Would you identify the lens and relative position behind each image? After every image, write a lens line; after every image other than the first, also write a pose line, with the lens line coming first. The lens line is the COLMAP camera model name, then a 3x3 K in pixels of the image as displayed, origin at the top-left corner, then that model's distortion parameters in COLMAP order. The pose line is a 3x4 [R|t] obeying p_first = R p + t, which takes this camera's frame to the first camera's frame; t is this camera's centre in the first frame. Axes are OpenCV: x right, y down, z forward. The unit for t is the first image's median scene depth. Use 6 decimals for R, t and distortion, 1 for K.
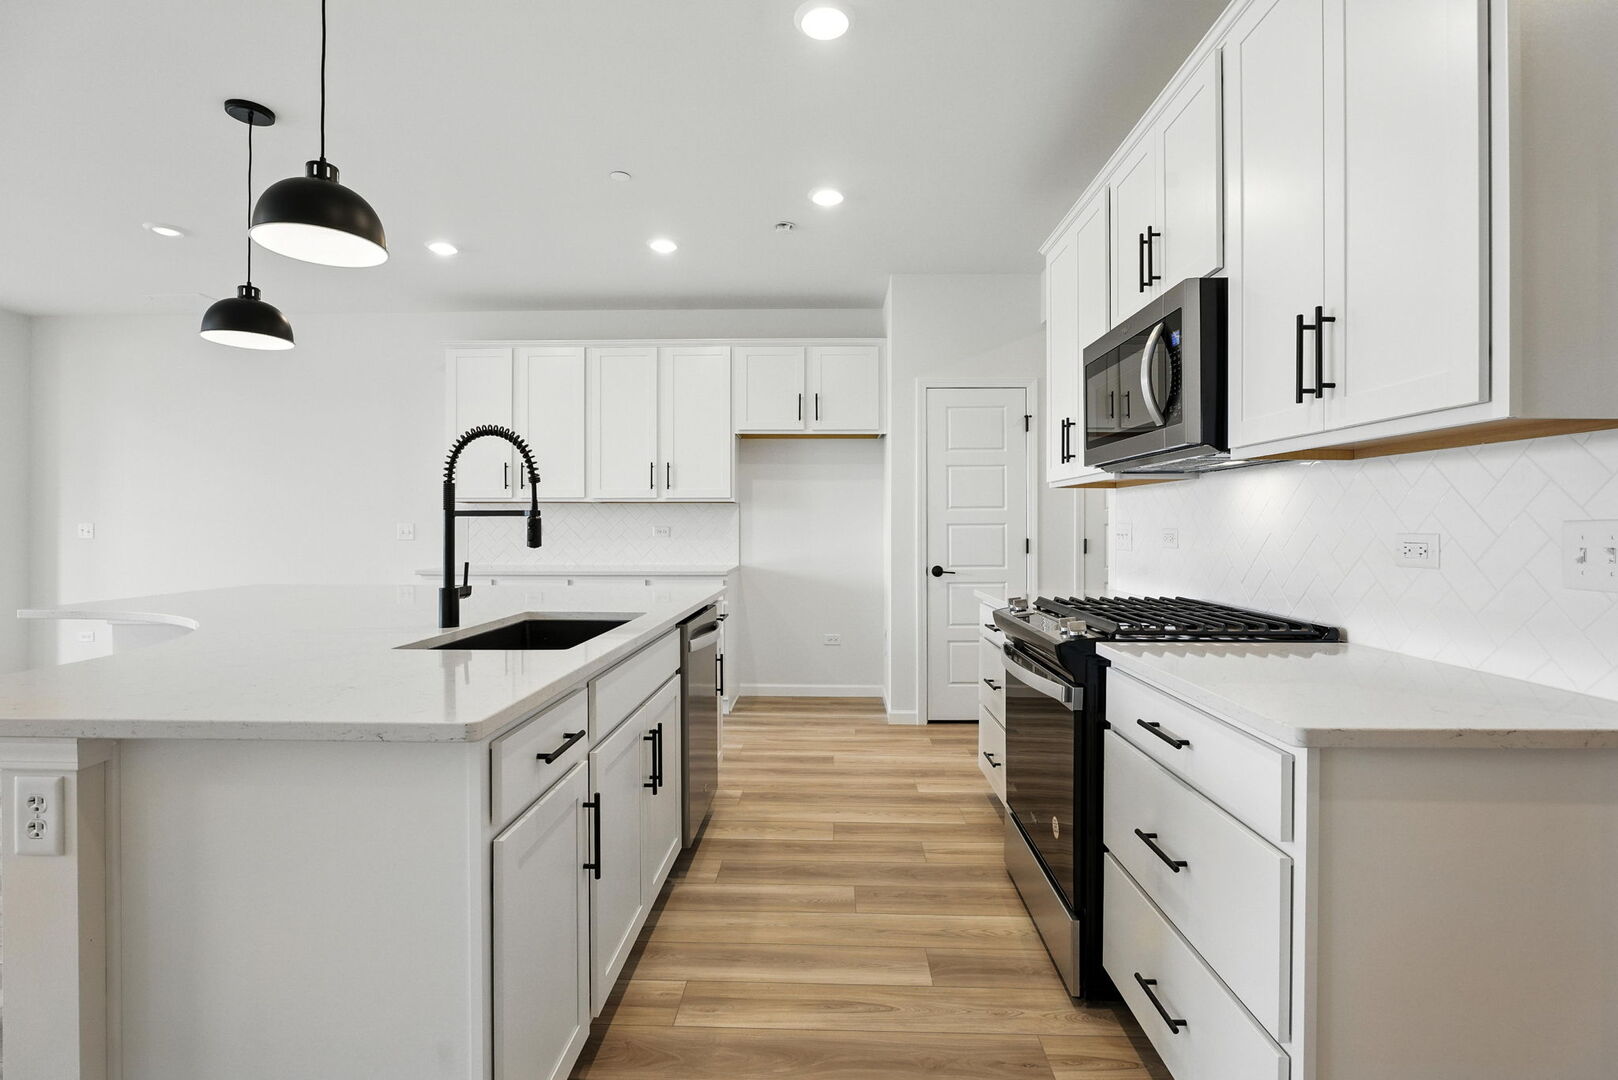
lens RADIAL K [[750.3, 0, 809.6], [0, 750.3, 526.9], [0, 0, 1]] dist [-0.001725, -0.000116]
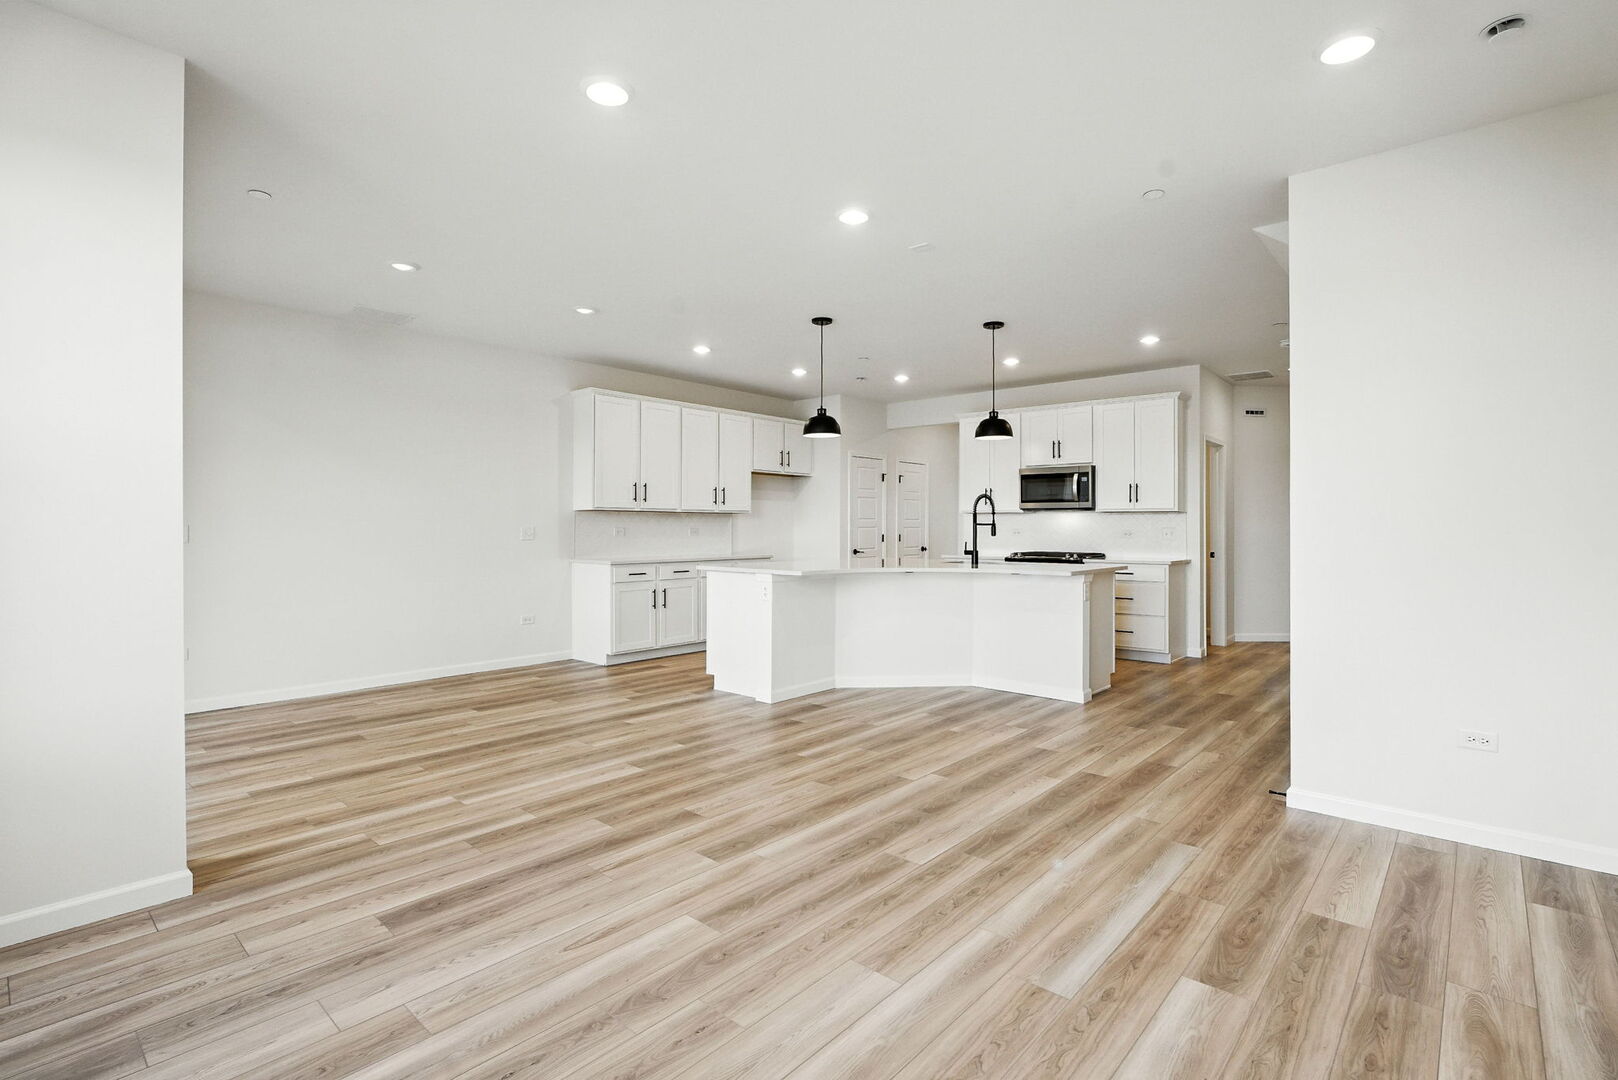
lens RADIAL K [[750.3, 0, 809.6], [0, 750.3, 526.9], [0, 0, 1]] dist [-0.001725, -0.000116]
pose [[0.631017, -0.000286, 0.775769, -1.278984], [0.002434, 0.999996, -0.001612, -0.002056], [-0.775766, 0.002906, 0.631015, -0.116365]]
